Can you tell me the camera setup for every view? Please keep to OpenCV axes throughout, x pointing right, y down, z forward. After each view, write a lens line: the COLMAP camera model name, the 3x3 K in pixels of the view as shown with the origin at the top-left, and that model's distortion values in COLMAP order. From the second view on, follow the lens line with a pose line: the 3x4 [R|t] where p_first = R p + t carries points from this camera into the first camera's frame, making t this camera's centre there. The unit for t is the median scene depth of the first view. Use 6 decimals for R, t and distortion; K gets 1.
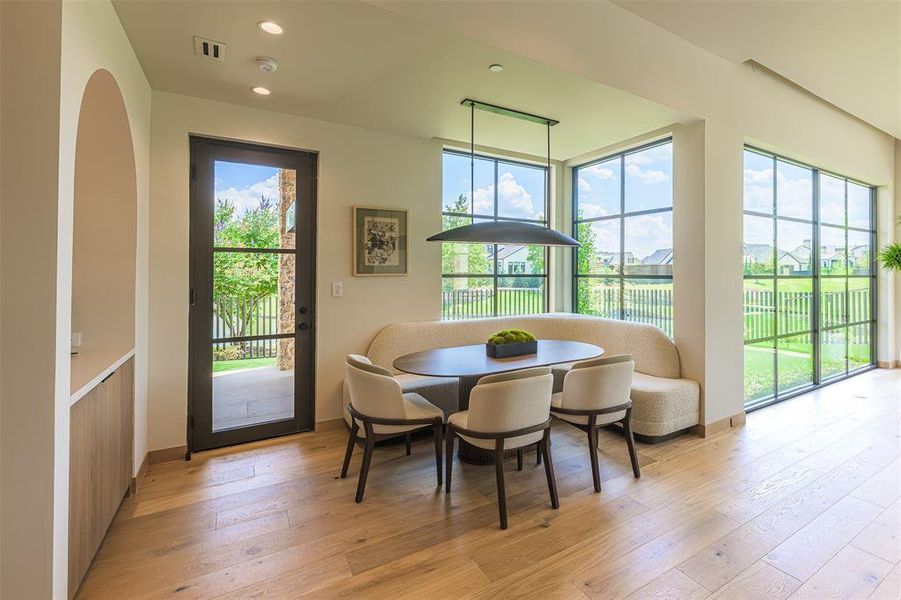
lens RADIAL K [[412.5, 0, 497.6], [0, 412.5, 268.0], [0, 0, 1]] dist [-0.000040, -0.000040]
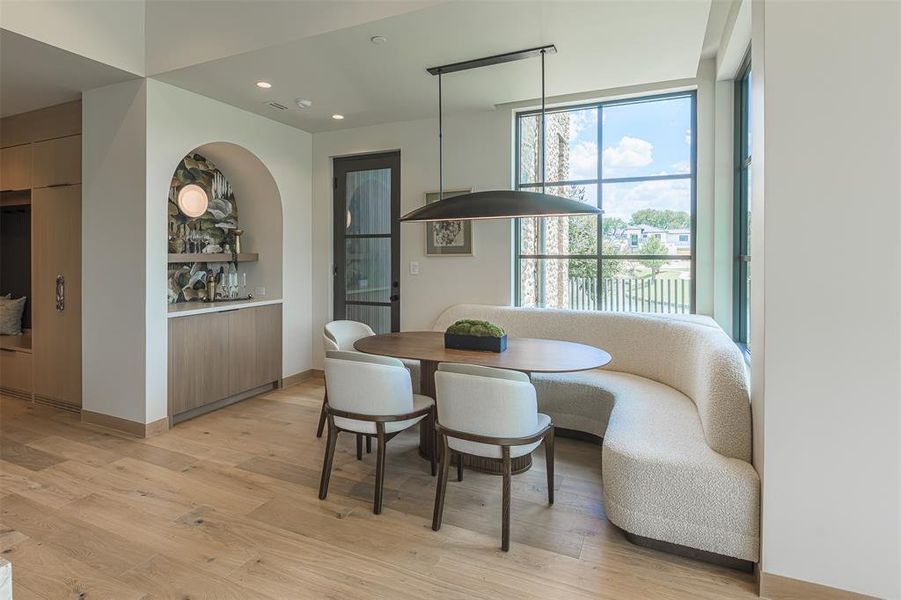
lens RADIAL K [[459.1, 0, 455.3], [0, 459.1, 253.3], [0, 0, 1]] dist [-0.001912, -0.000235]
pose [[0.556047, -0.003903, -0.831142, 0.732009], [0.007581, 0.999971, 0.000376, 0.012415], [0.831116, -0.006510, 0.556060, 0.407105]]
